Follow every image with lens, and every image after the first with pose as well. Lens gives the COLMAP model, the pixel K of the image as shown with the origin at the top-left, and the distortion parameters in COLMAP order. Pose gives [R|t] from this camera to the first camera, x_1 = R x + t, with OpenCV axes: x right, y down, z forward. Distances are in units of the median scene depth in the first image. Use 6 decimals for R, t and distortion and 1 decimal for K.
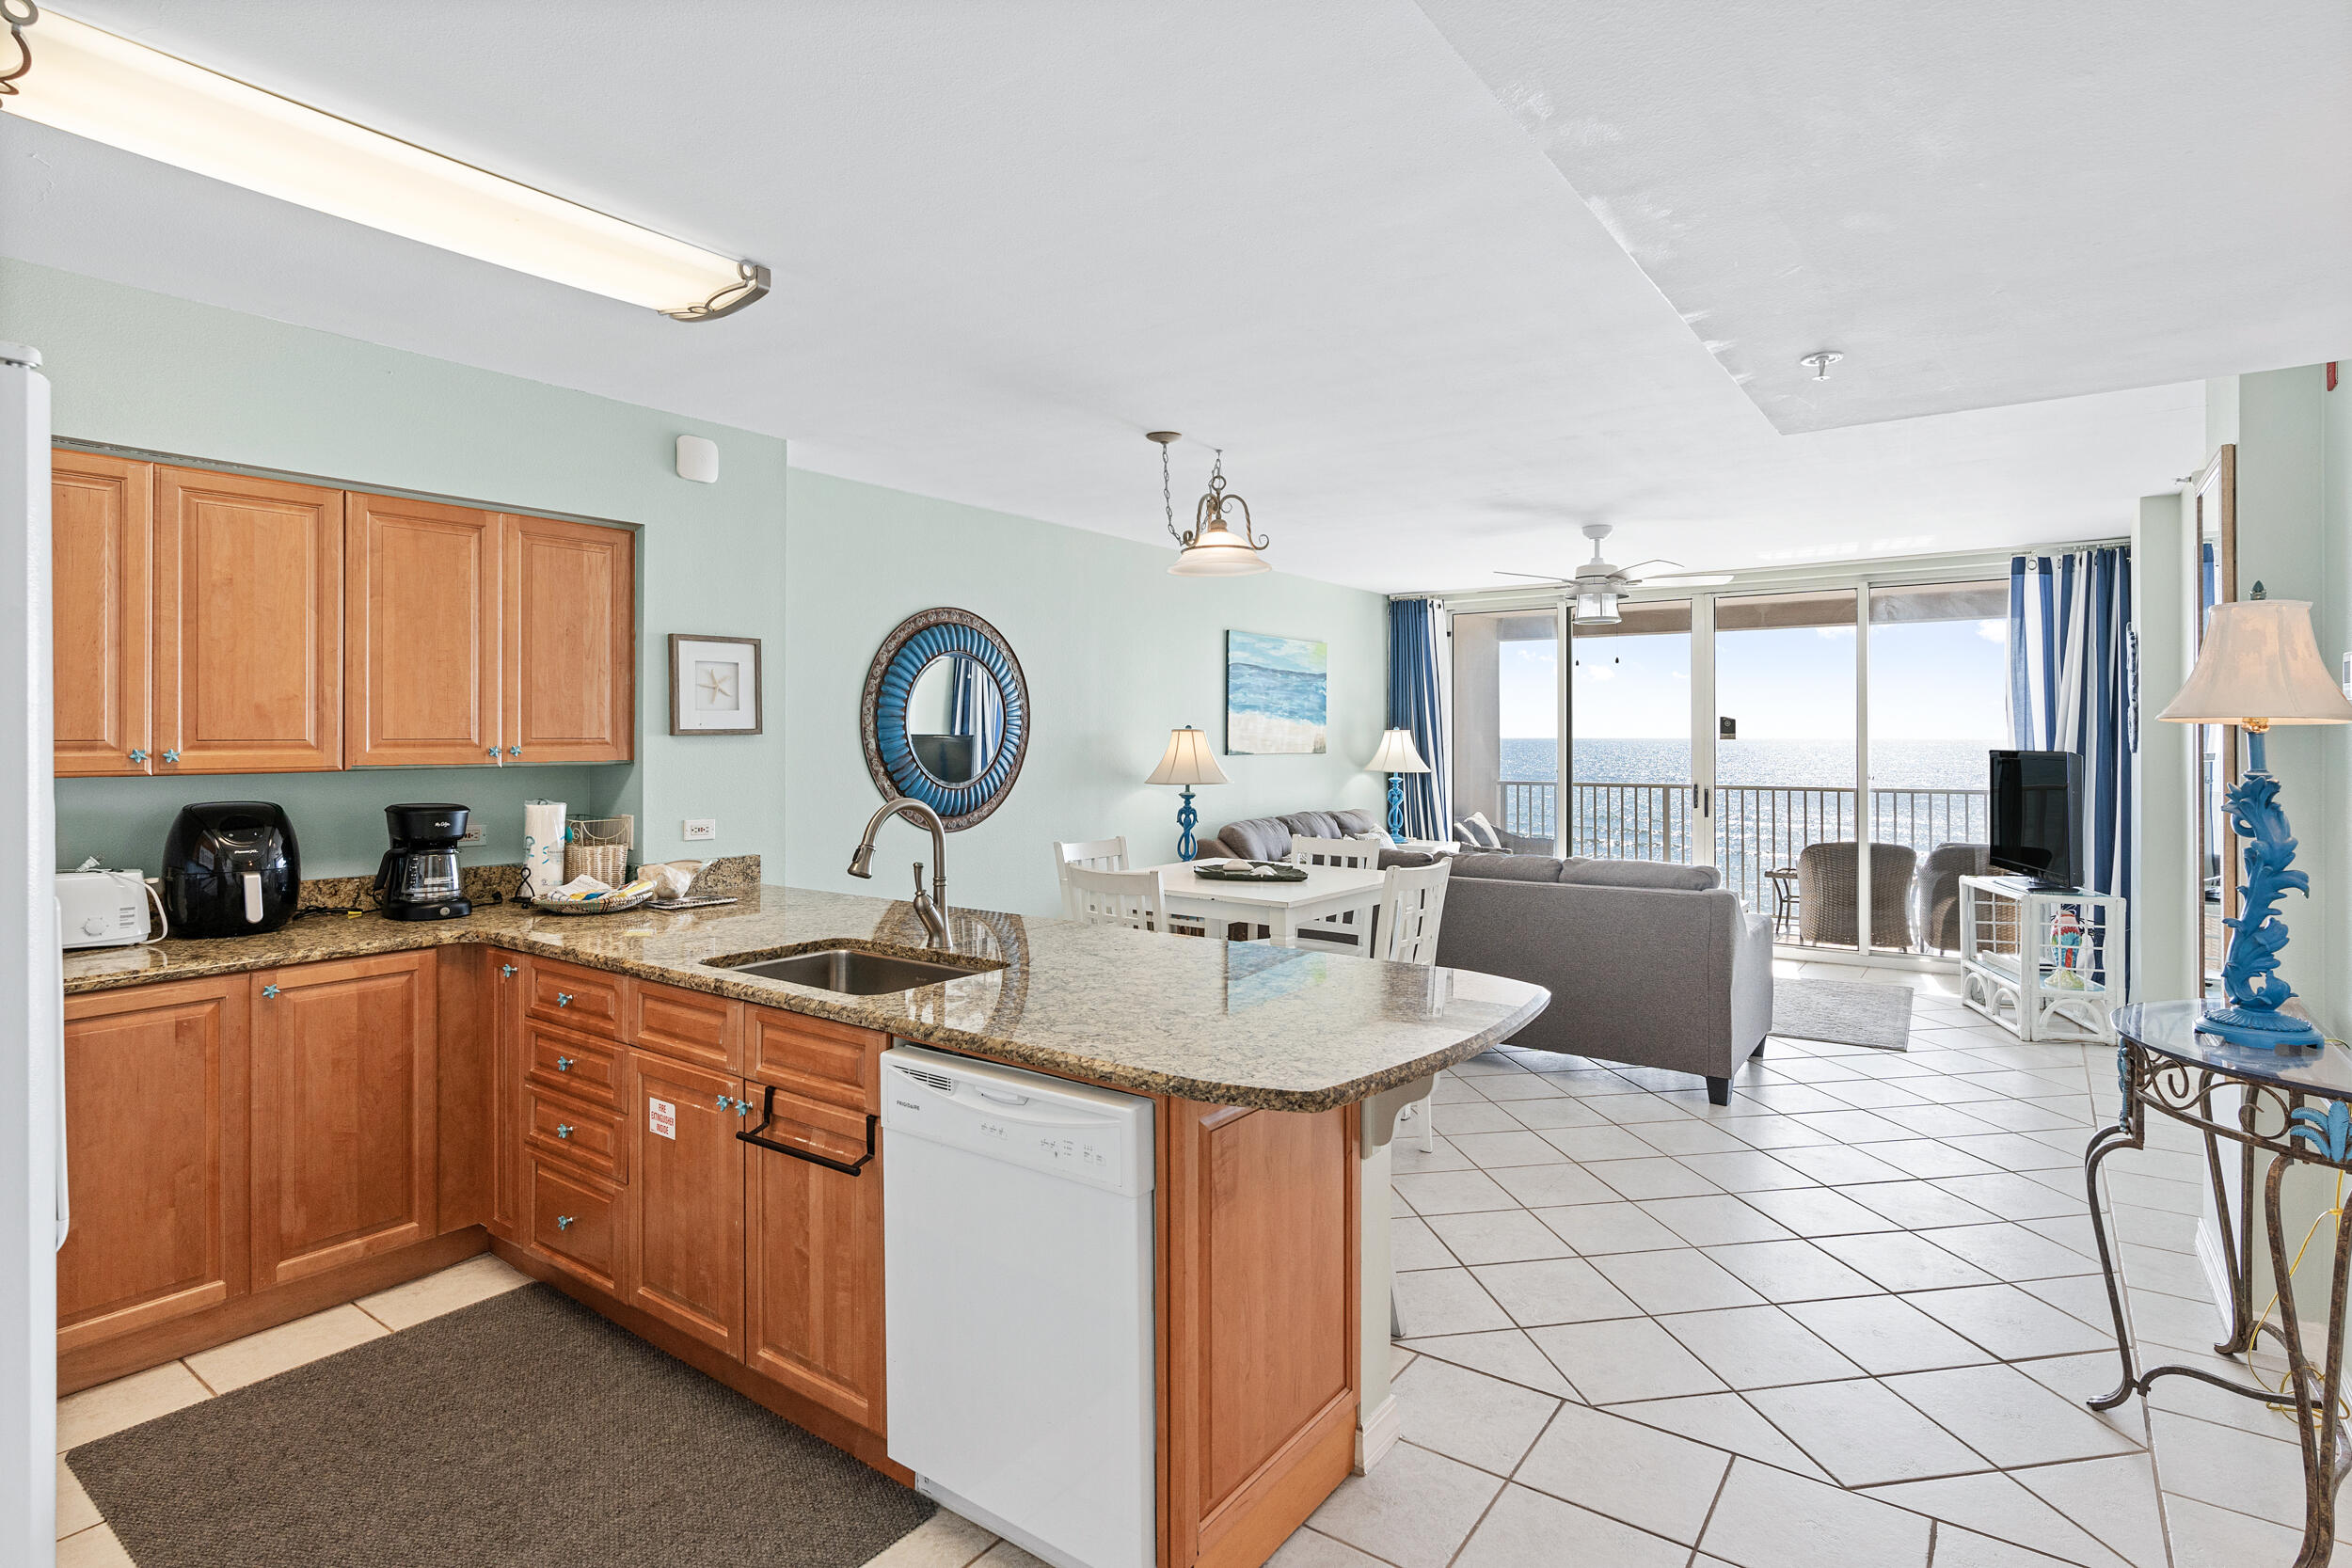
lens RADIAL K [[1185.0, 0, 1186.8], [0, 1185.0, 741.6], [0, 0, 1]] dist [-0.004787, 0.001271]
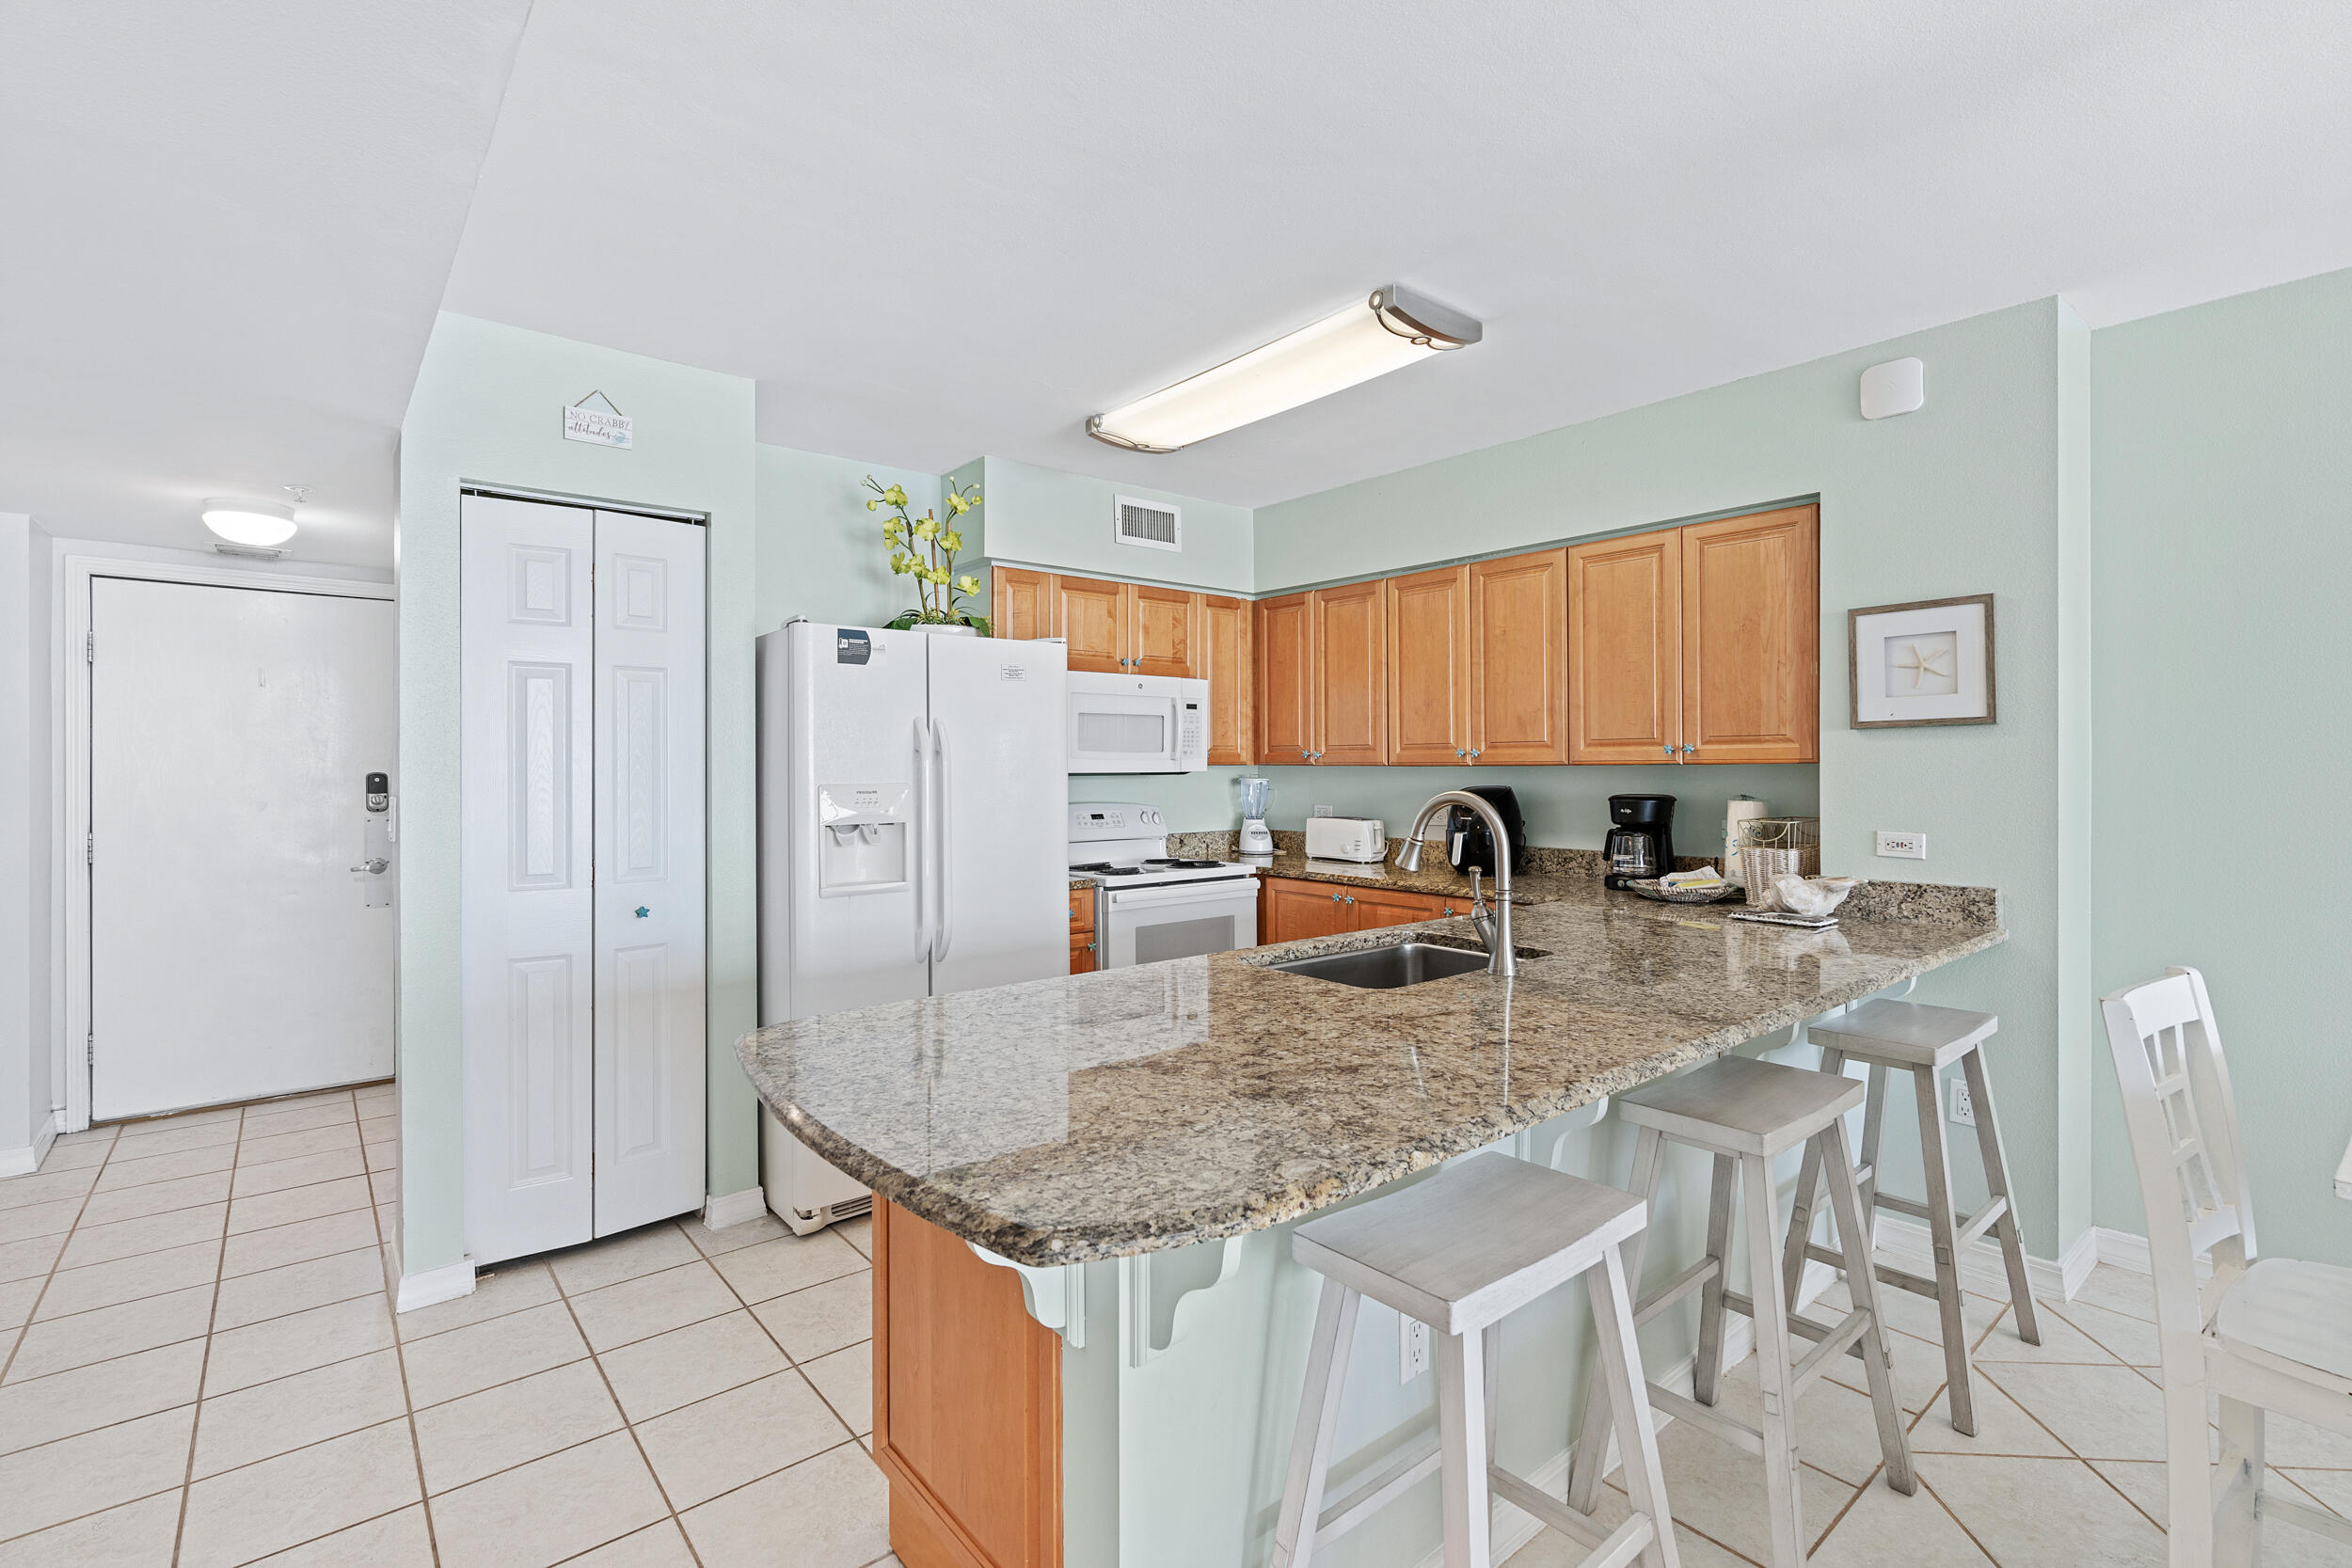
lens RADIAL K [[1060.4, 0, 1182.0], [0, 1060.4, 776.1], [0, 0, 1]] dist [-0.006017, 0.001025]
pose [[-0.246909, 0.008563, -0.969001, 0.418775], [-0.000992, 0.999958, 0.009089, 0.021805], [0.969038, 0.003206, -0.246890, 0.721002]]
